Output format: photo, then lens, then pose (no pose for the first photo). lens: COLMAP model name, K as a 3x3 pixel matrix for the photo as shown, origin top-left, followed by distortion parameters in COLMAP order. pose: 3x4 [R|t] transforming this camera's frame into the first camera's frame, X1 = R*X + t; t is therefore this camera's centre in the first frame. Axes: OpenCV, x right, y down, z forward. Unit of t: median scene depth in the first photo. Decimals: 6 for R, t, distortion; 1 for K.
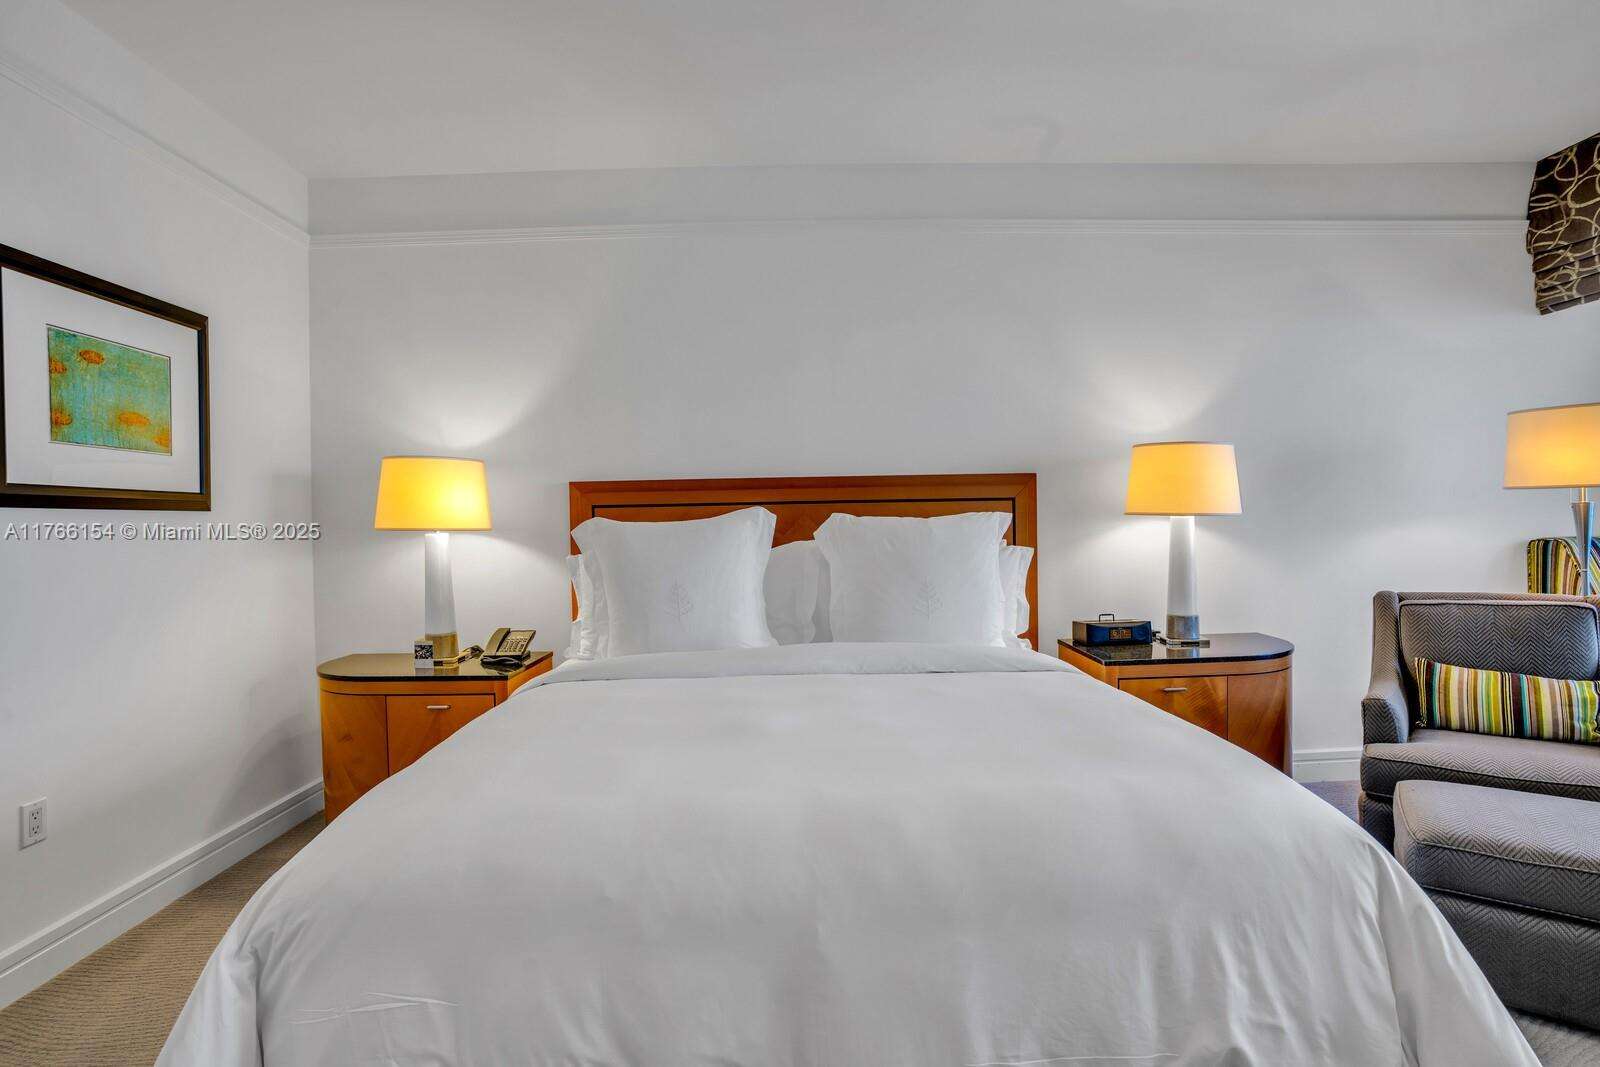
lens RADIAL K [[852.9, 0, 820.8], [0, 852.9, 517.5], [0, 0, 1]] dist [-0.120143, 0.122870]
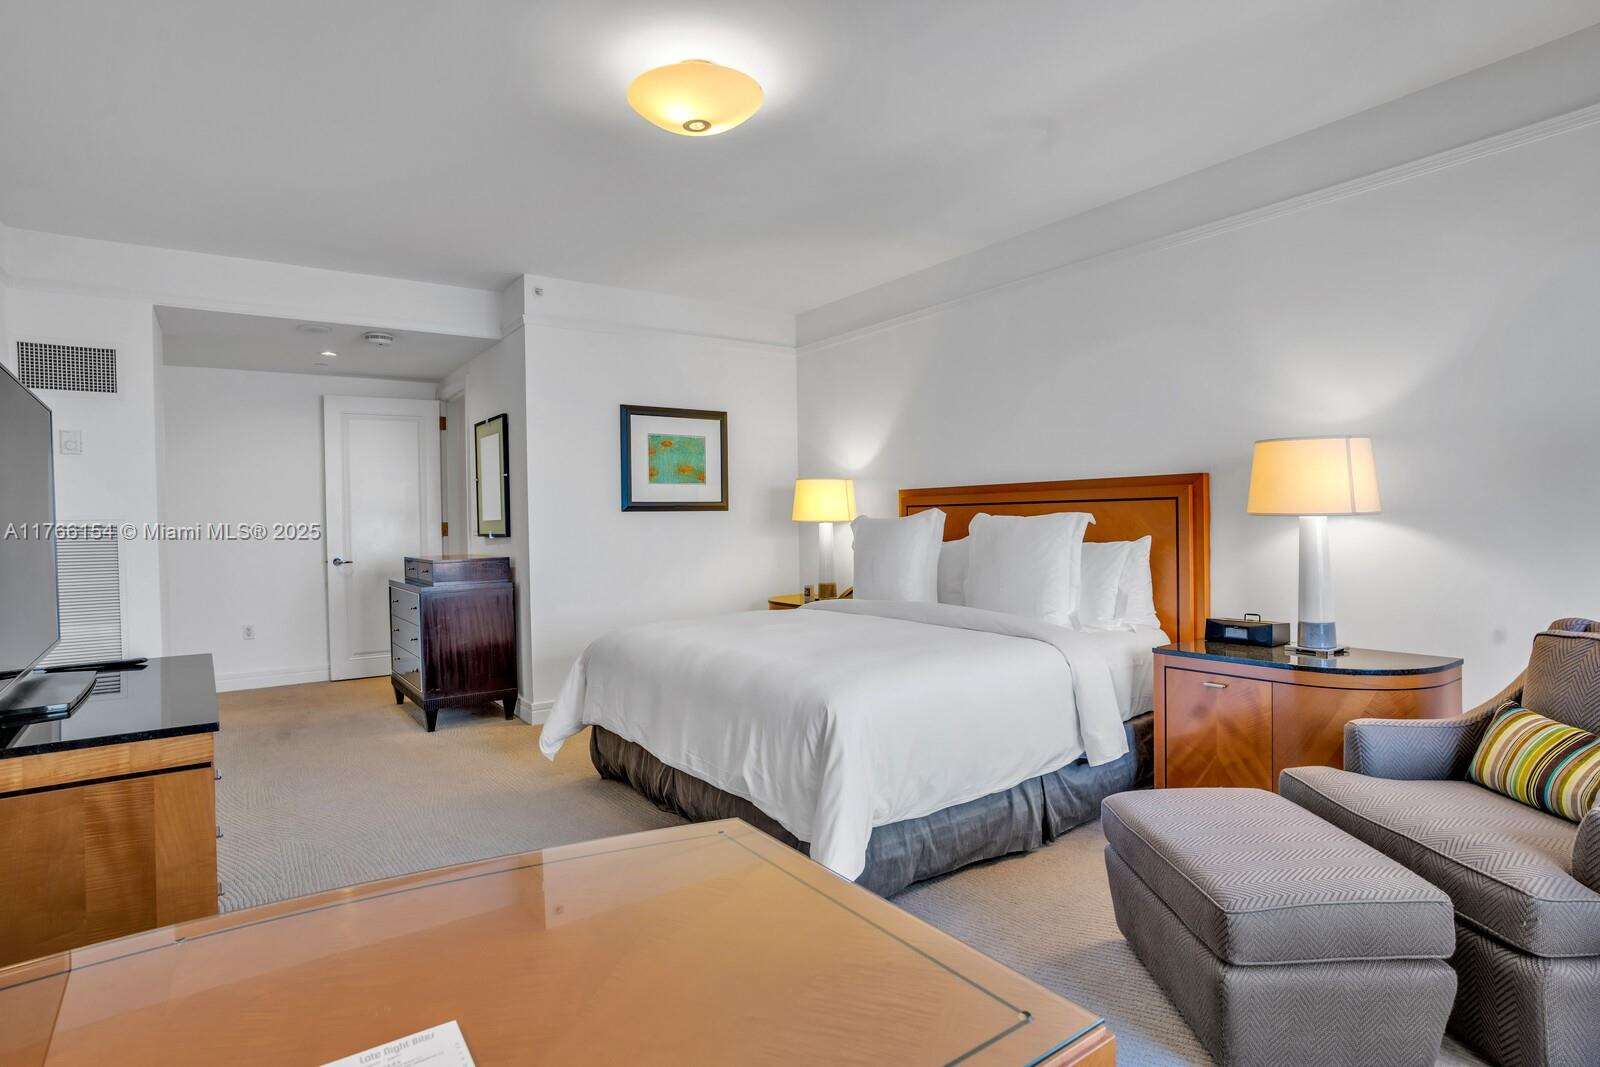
lens RADIAL K [[852.9, 0, 820.8], [0, 852.9, 517.5], [0, 0, 1]] dist [-0.120143, 0.122870]
pose [[0.569551, 0.008360, -0.821914, 0.994306], [0.008195, 0.999841, 0.015848, -0.021170], [0.821915, -0.015762, 0.569392, 0.028543]]
